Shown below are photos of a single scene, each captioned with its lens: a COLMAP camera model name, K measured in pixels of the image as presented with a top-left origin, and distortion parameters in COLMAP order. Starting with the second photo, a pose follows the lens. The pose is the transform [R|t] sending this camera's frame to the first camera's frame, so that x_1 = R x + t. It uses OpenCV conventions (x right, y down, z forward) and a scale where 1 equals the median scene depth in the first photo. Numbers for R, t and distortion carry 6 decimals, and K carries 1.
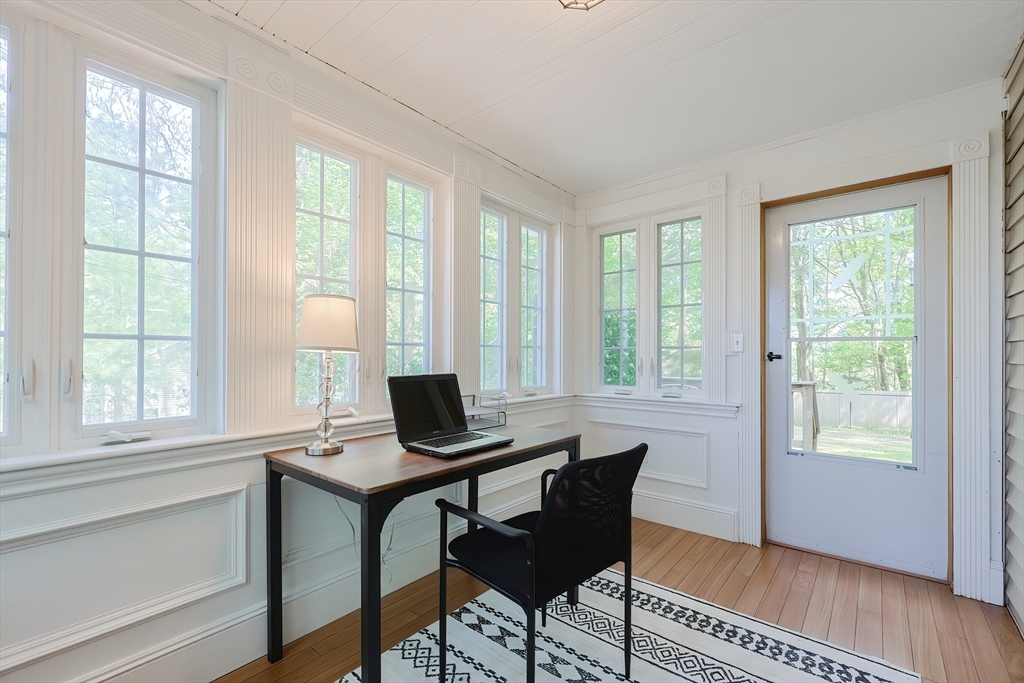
lens RADIAL K [[448.3, 0, 515.8], [0, 448.3, 350.6], [0, 0, 1]] dist [0.002425, 0.000171]
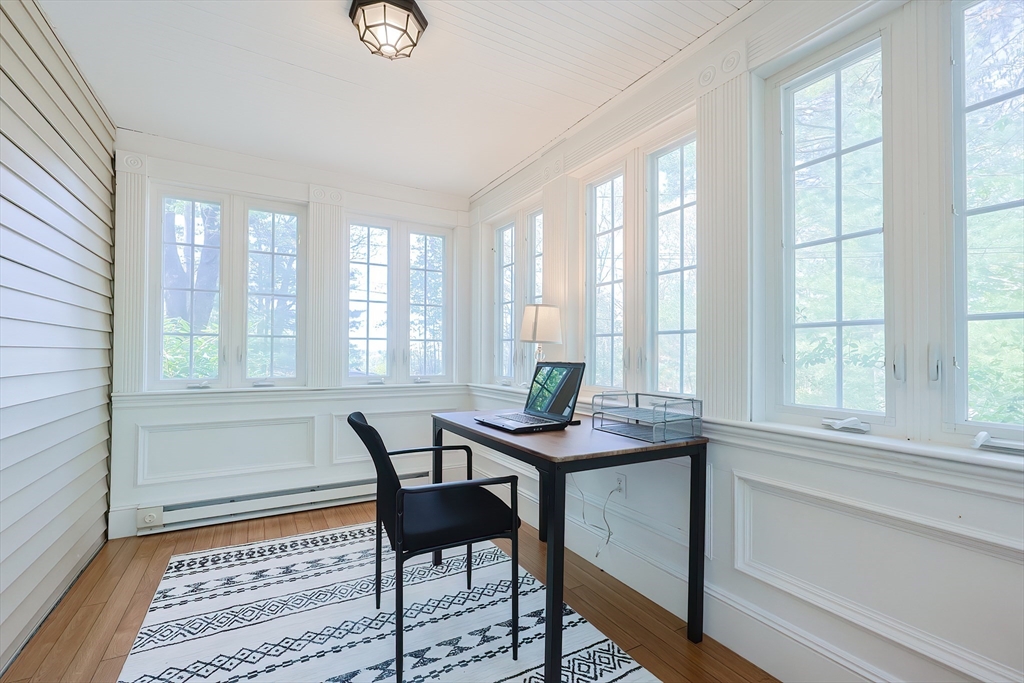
lens RADIAL K [[448.3, 0, 515.2], [0, 448.3, 343.1], [0, 0, 1]] dist [0.002425, 0.000171]
pose [[-0.357462, -0.020703, -0.933698, 0.789672], [0.000936, 0.999746, -0.022525, 0.031590], [0.933927, -0.008926, -0.357352, 1.189559]]
